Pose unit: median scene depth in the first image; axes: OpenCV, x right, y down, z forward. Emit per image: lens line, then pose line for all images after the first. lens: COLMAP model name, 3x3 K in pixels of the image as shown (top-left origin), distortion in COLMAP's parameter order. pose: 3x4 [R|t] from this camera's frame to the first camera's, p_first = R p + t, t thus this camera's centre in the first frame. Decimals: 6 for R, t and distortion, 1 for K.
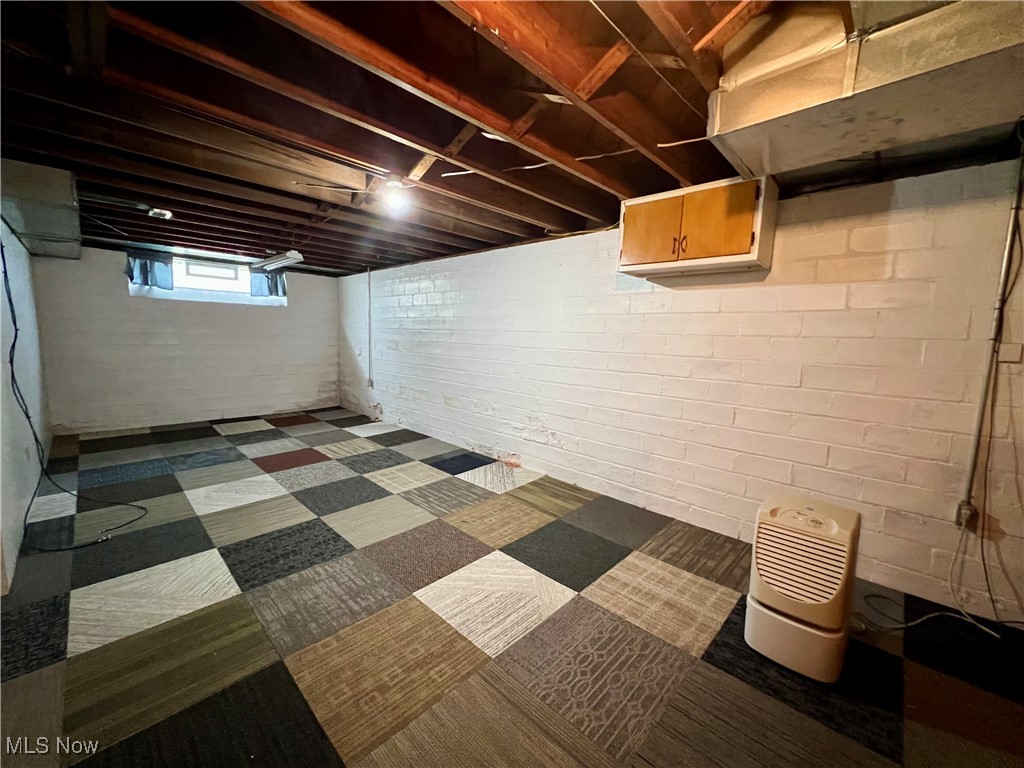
lens RADIAL K [[407.4, 0, 513.1], [0, 407.4, 384.8], [0, 0, 1]] dist [-0.000129, 0.000805]
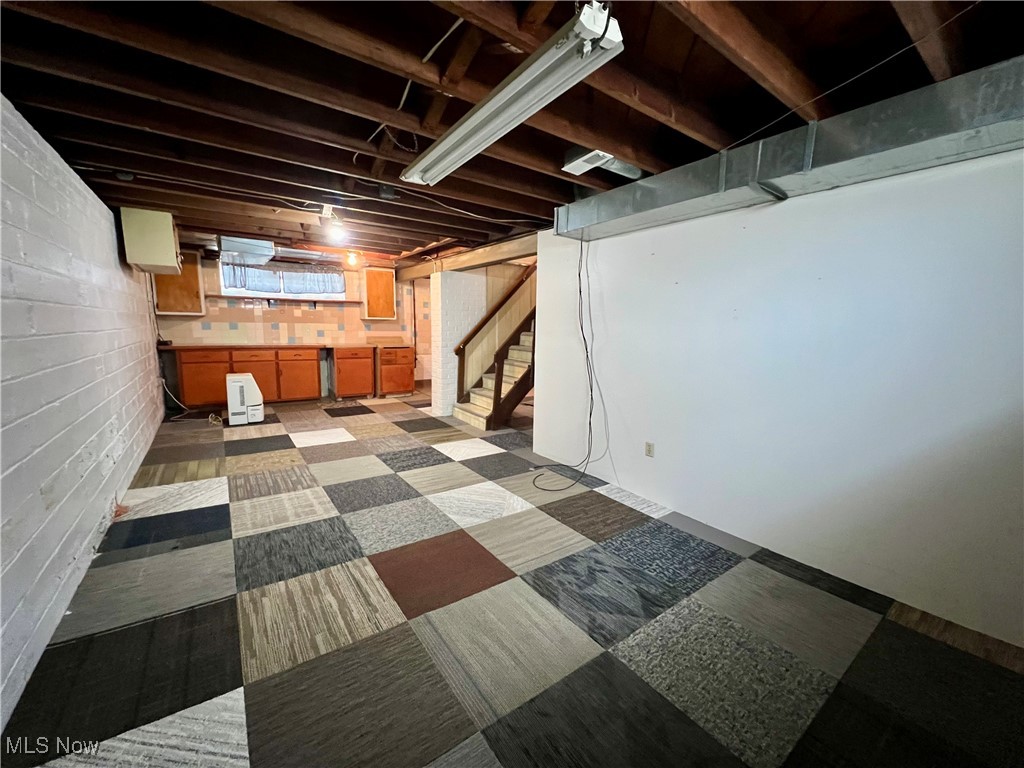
lens RADIAL K [[407.4, 0, 510.4], [0, 407.4, 385.8], [0, 0, 1]] dist [-0.000129, 0.000805]
pose [[-0.982498, -0.070363, 0.172471, -0.837456], [-0.022450, 0.963892, 0.265347, -0.217029], [-0.184914, 0.256831, -0.948601, 1.685533]]
